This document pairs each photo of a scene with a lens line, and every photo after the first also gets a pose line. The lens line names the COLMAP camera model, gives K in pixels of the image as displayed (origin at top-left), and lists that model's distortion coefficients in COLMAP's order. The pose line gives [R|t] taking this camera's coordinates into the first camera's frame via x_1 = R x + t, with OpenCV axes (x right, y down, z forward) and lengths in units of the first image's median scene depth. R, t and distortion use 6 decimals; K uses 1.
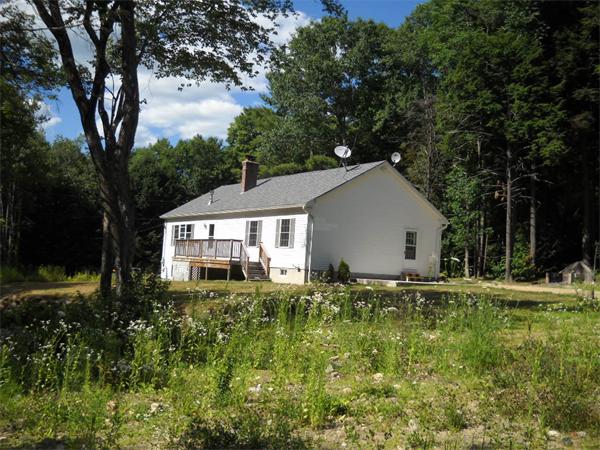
lens RADIAL K [[684.8, 0, 300.0], [0, 684.8, 225.0], [0, 0, 1]] dist [-0.288911, 0.339453]
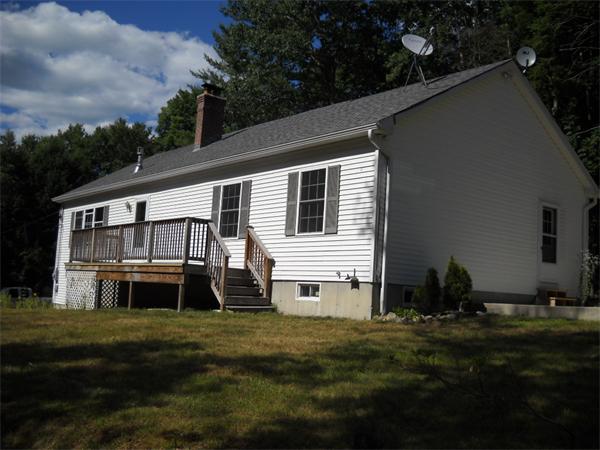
lens RADIAL K [[684.8, 0, 300.0], [0, 684.8, 225.0], [0, 0, 1]] dist [-0.288911, 0.339453]
pose [[0.993709, 0.007609, 0.111731, -0.074846], [-0.003681, 0.999369, -0.035327, 0.040202], [-0.111929, 0.034693, 0.993110, 0.535580]]
